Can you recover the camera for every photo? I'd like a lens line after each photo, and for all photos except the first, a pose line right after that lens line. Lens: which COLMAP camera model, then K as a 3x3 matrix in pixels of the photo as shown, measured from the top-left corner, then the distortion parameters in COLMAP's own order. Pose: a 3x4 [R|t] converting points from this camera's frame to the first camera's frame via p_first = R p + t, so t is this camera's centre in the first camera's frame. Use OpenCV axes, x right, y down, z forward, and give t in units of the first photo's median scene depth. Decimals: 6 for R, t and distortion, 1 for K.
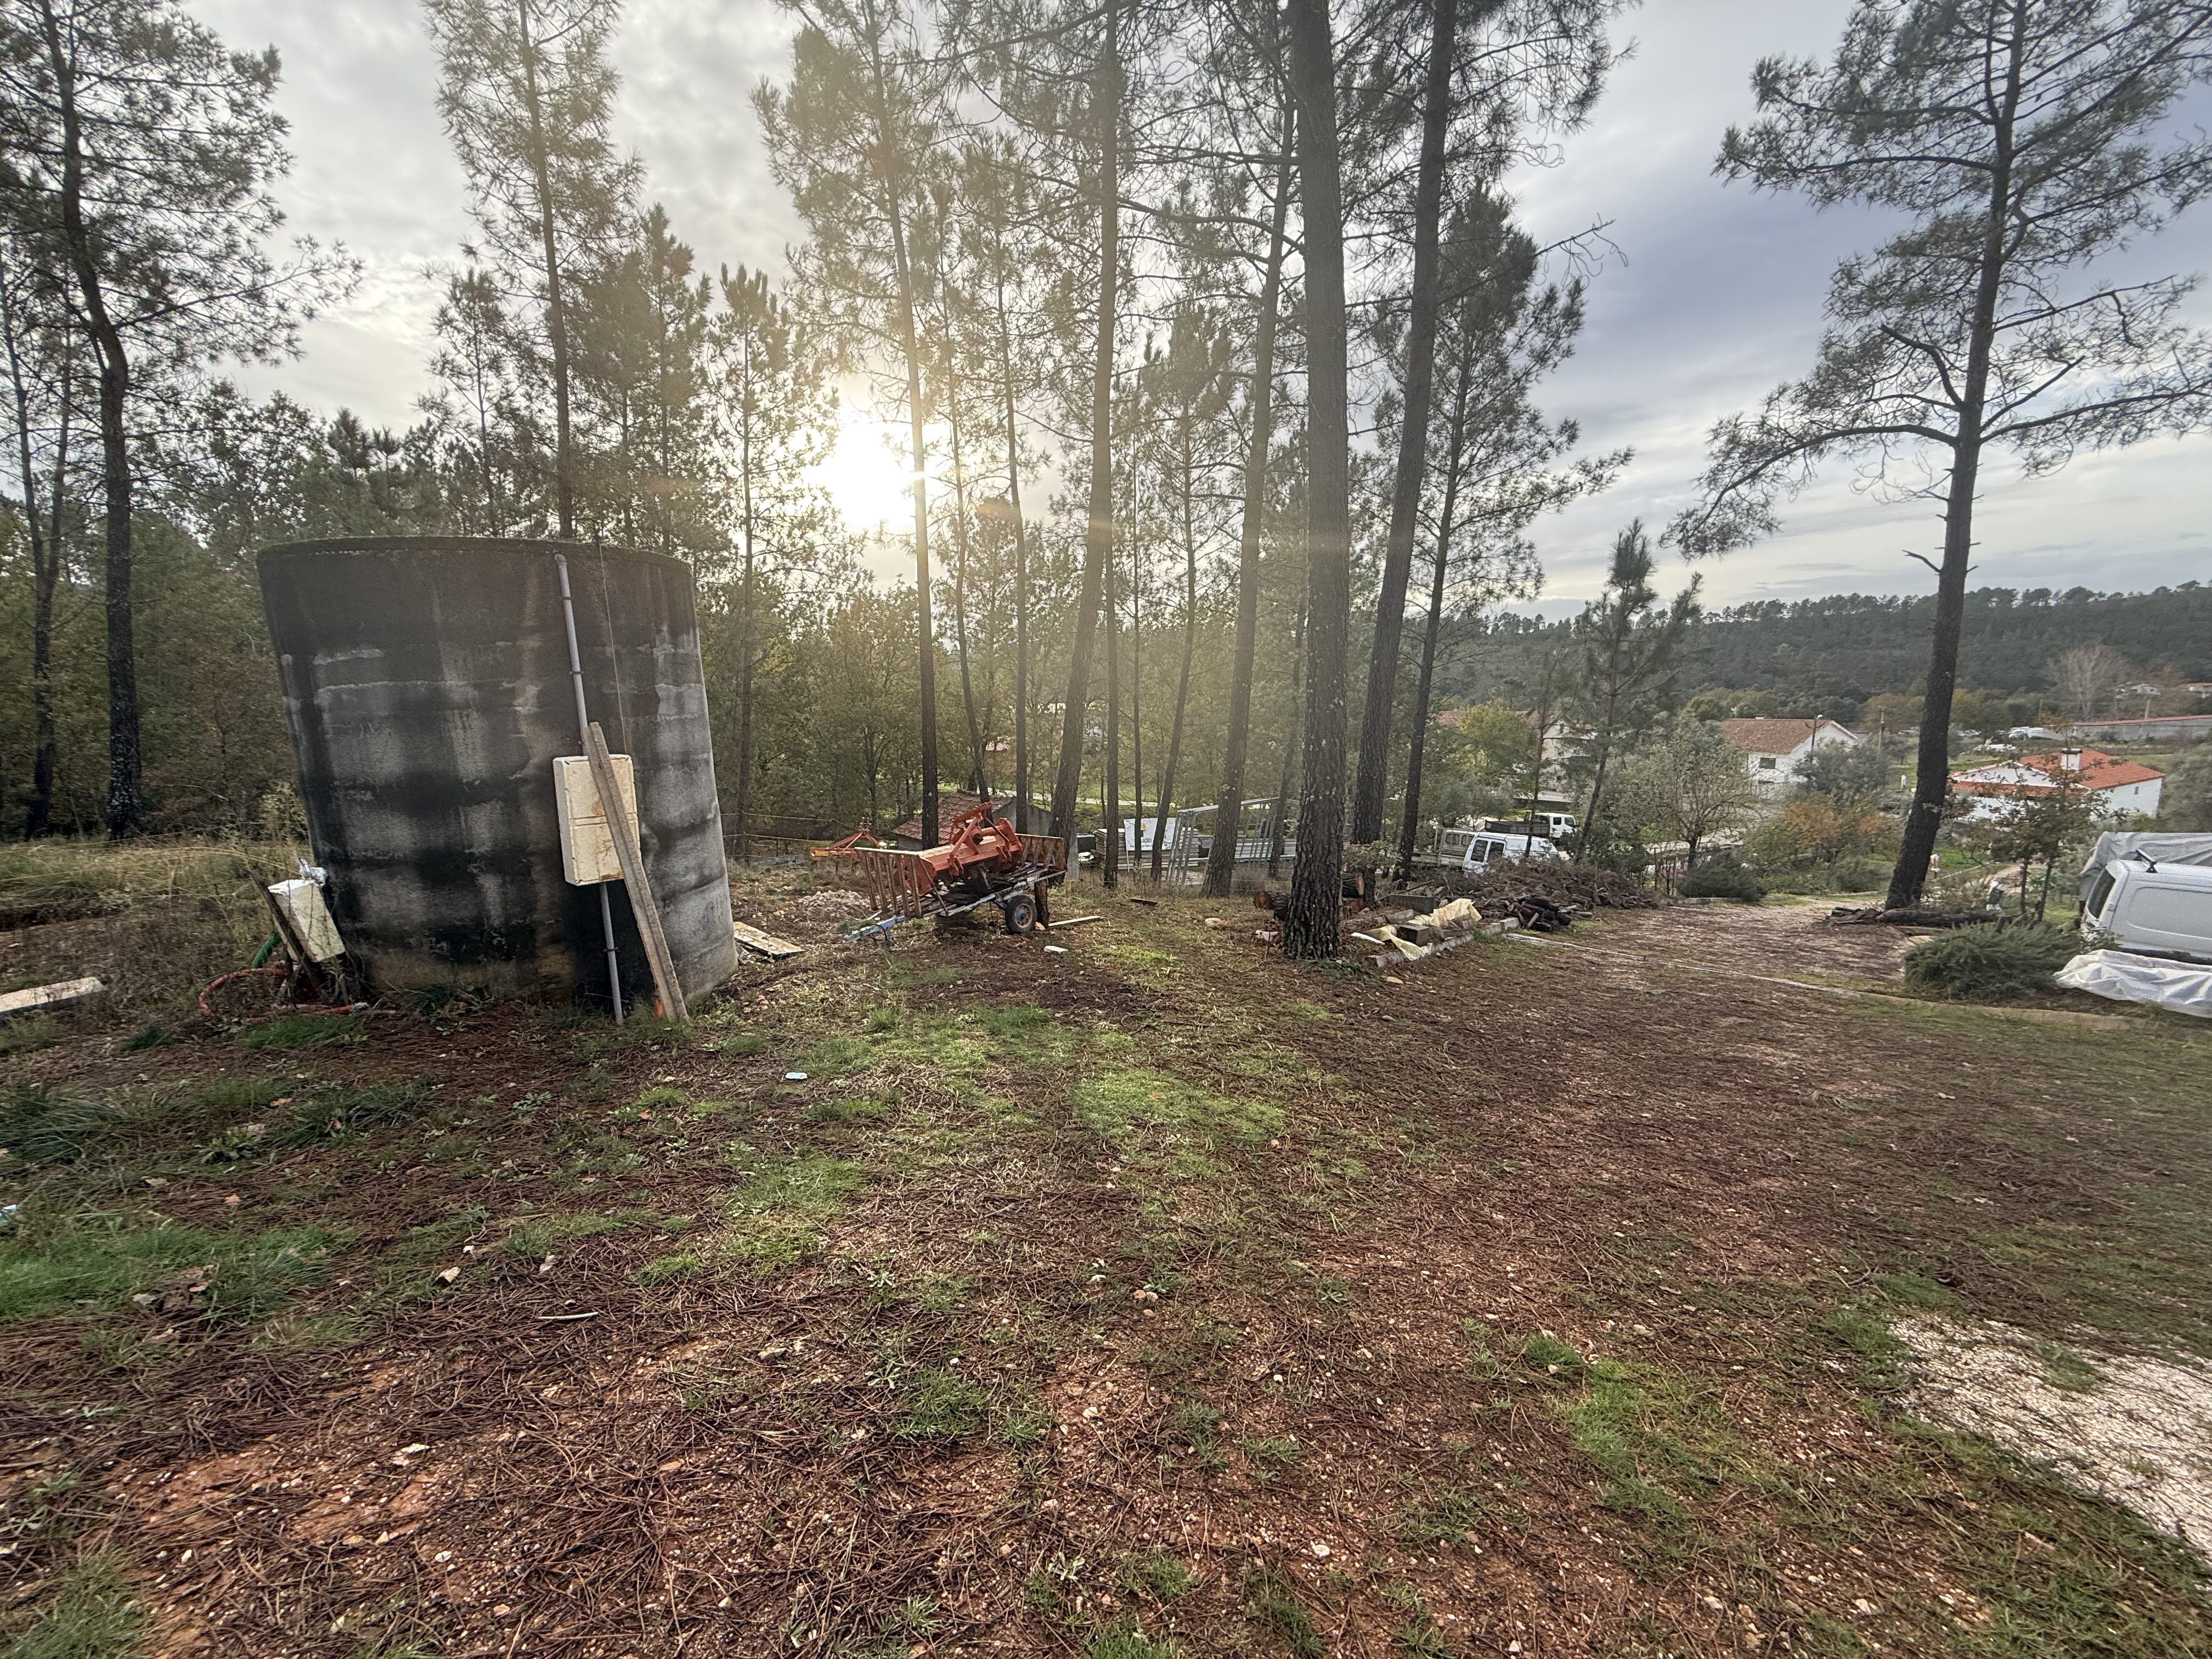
lens RADIAL K [[875.5, 0, 1097.9], [0, 875.5, 827.8], [0, 0, 1]] dist [-0.000117, 0.000074]
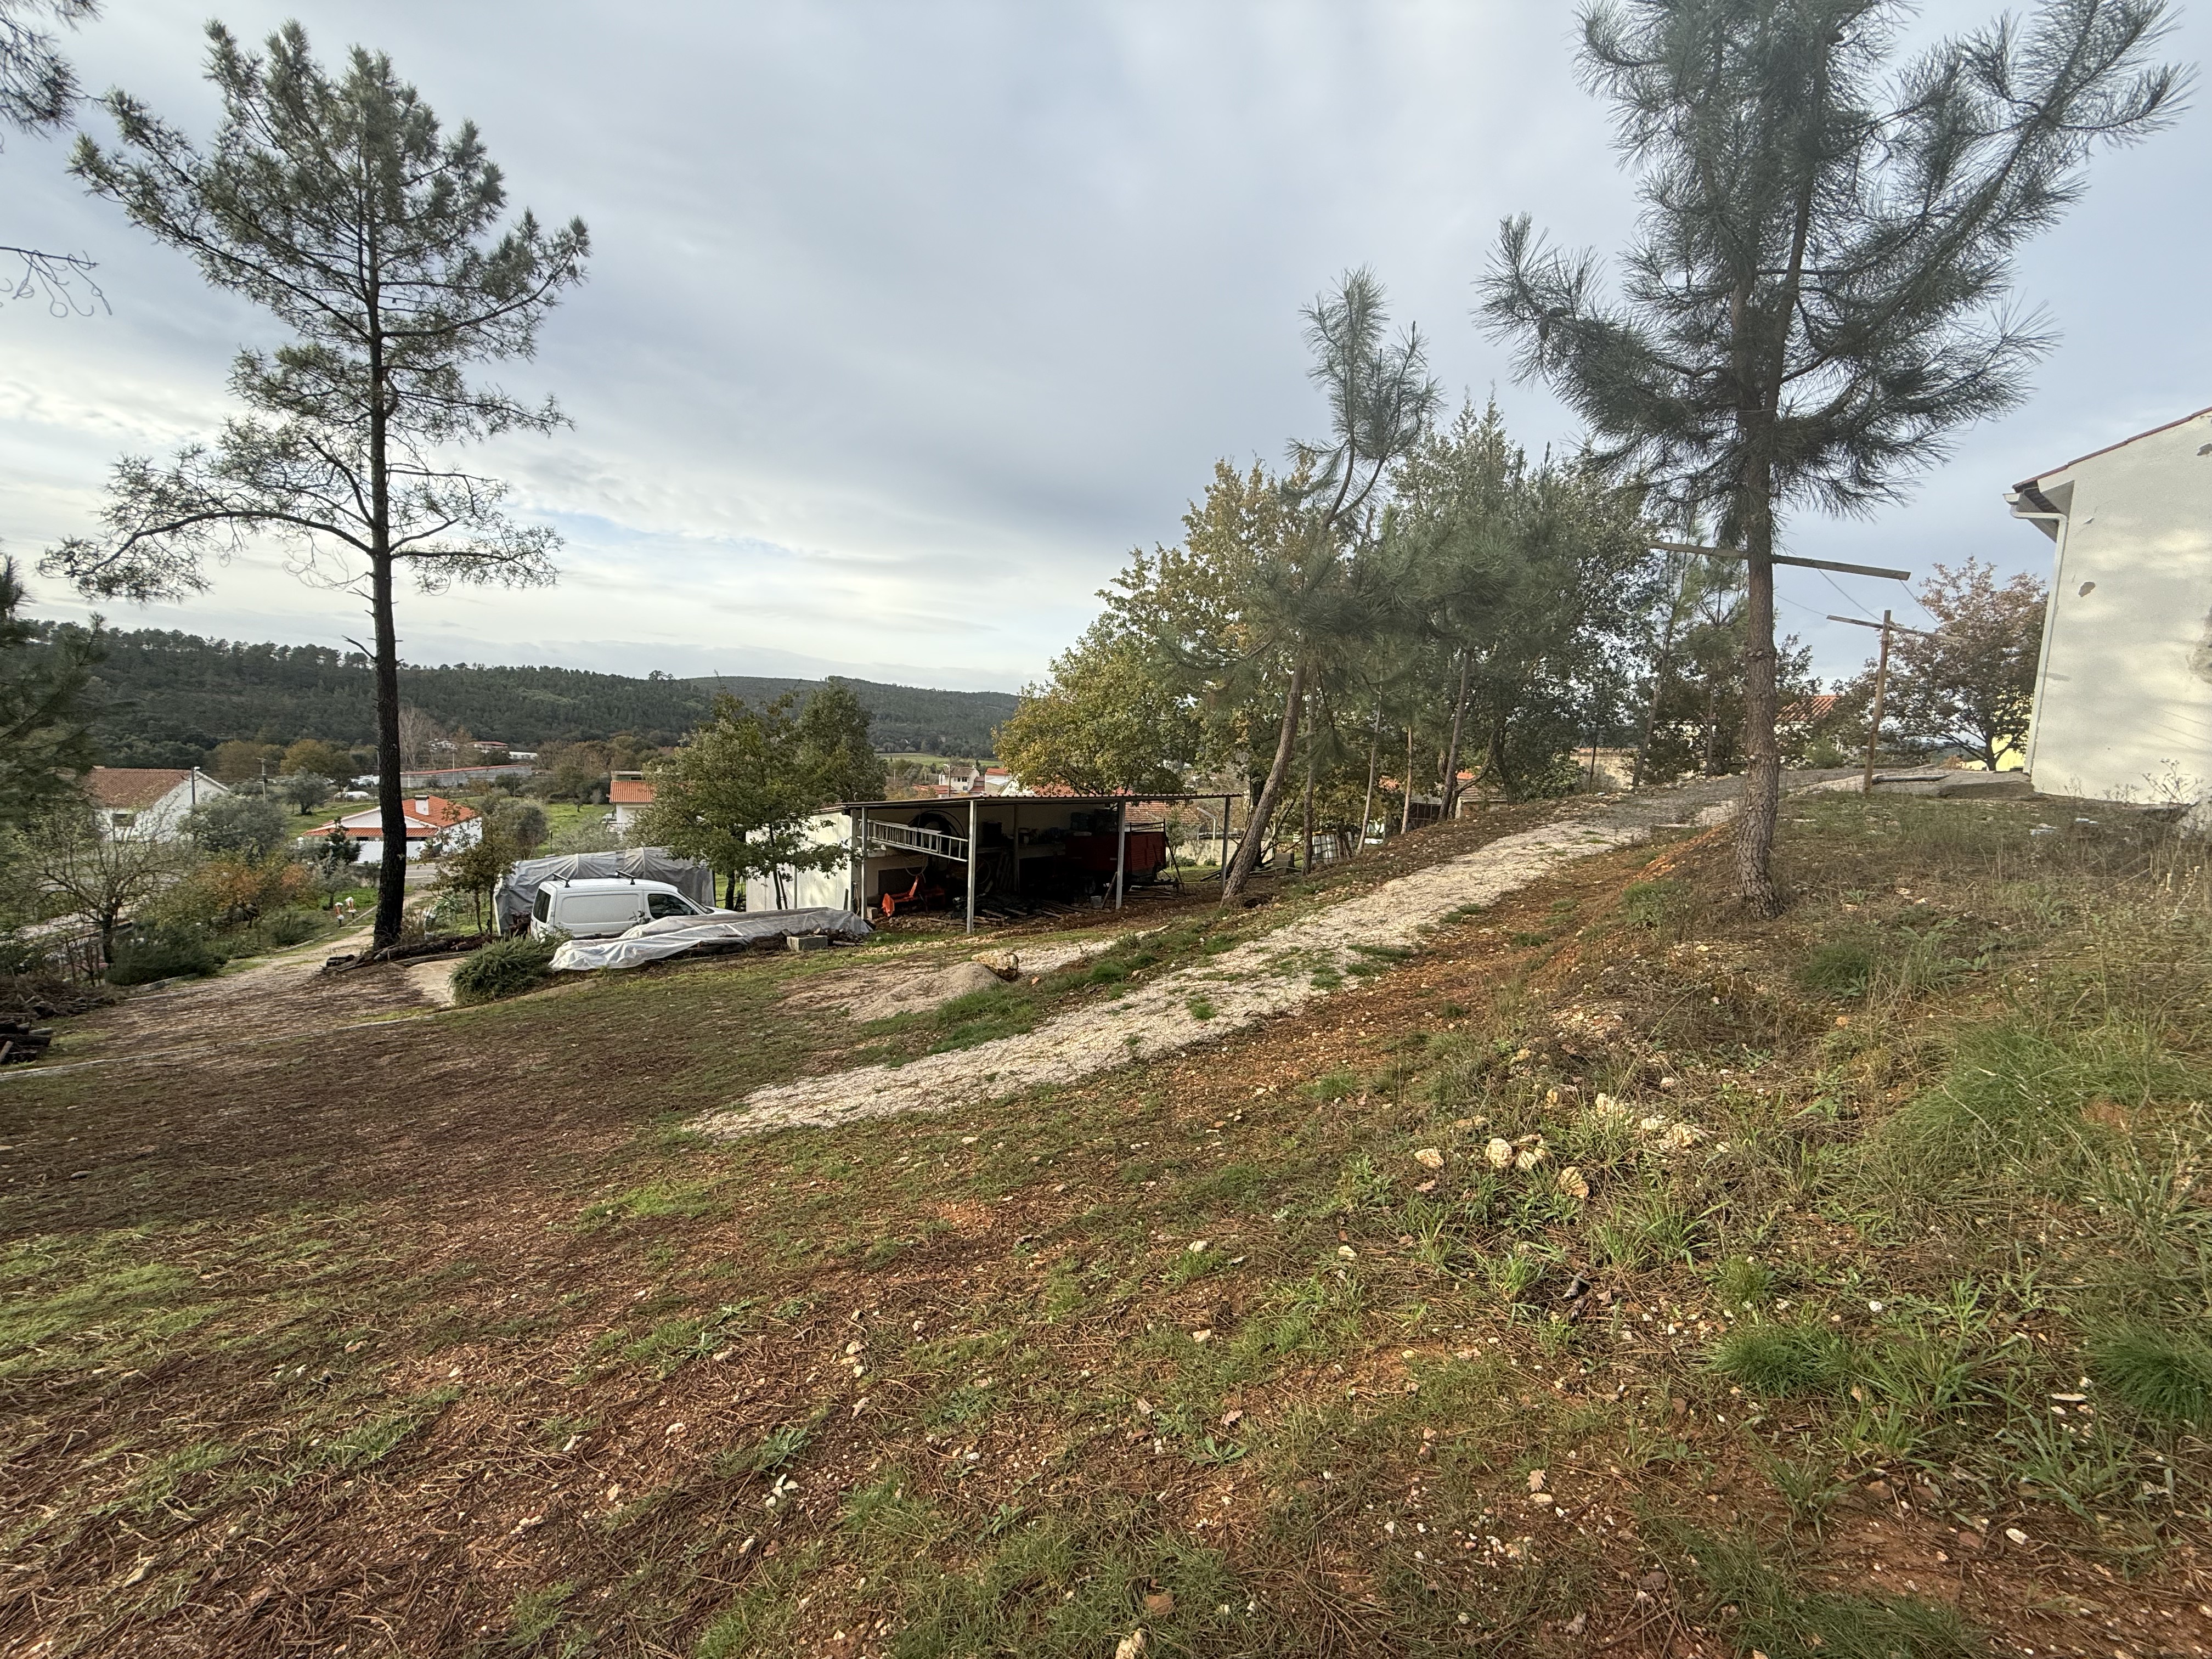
lens RADIAL K [[875.5, 0, 1097.9], [0, 875.5, 827.8], [0, 0, 1]] dist [-0.000117, 0.000074]
pose [[0.064344, -0.060796, 0.996074, -0.169206], [0.114705, 0.991977, 0.053137, -0.017892], [-0.991314, 0.110835, 0.070801, -0.025107]]
